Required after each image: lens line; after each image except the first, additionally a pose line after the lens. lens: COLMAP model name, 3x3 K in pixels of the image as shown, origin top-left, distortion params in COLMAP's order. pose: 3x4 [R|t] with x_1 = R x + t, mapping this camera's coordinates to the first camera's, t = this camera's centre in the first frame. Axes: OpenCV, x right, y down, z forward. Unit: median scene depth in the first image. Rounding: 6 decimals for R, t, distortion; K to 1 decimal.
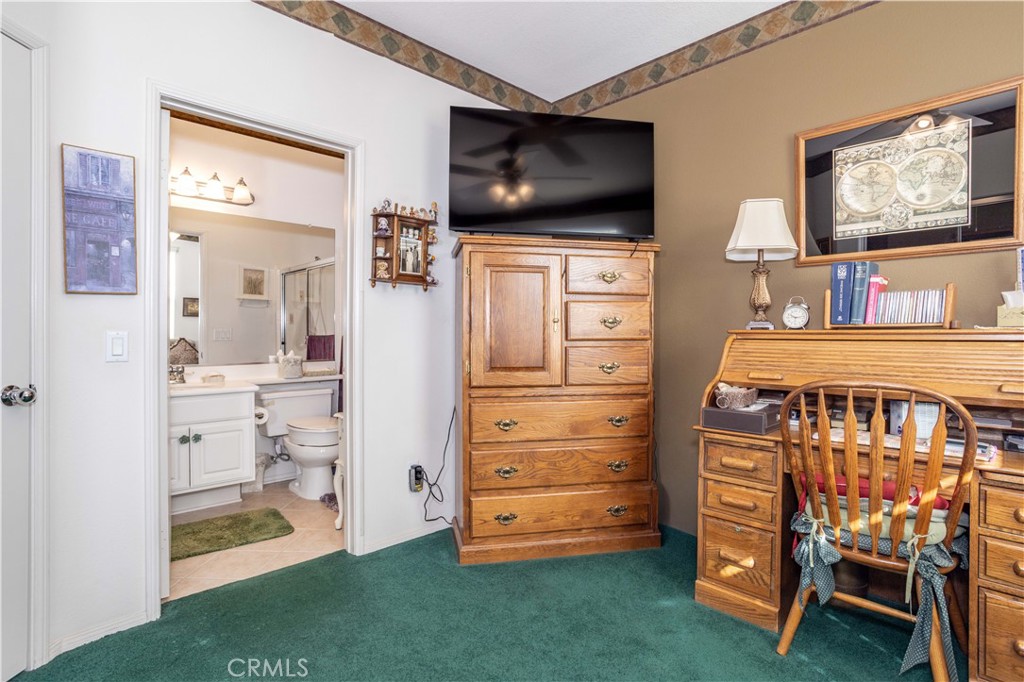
lens RADIAL K [[509.0, 0, 512.2], [0, 509.0, 334.8], [0, 0, 1]] dist [-0.060286, 0.035908]
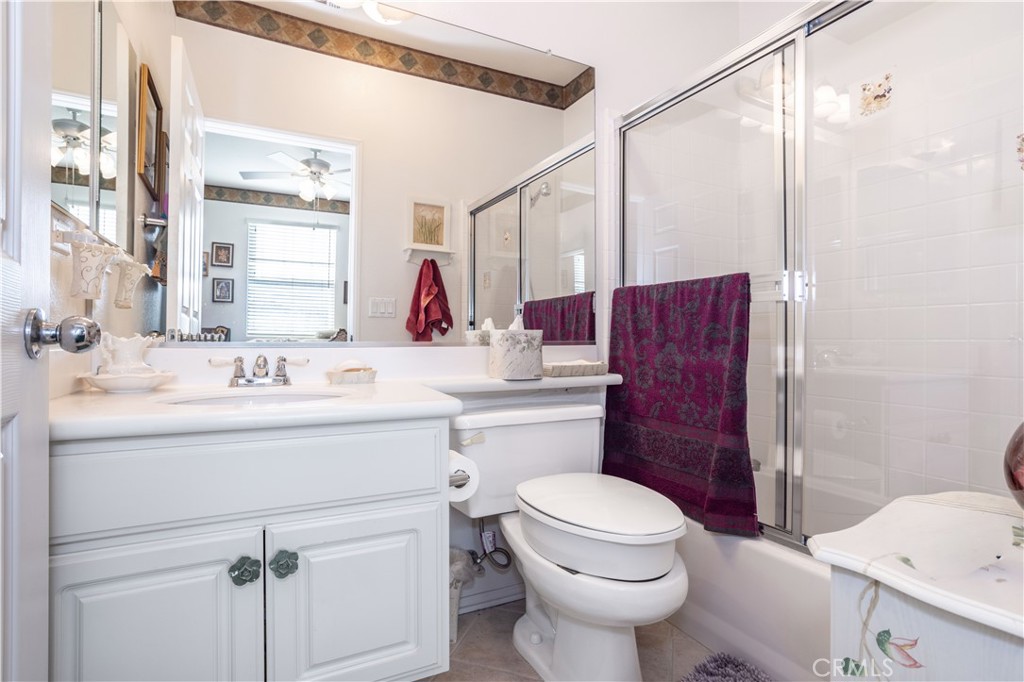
lens RADIAL K [[509.0, 0, 512.2], [0, 509.0, 334.8], [0, 0, 1]] dist [-0.060286, 0.035908]
pose [[0.958367, -0.000099, -0.285540, -0.320105], [-0.003863, 0.999904, -0.013315, 0.053421], [0.285513, 0.013863, 0.958274, 0.582599]]
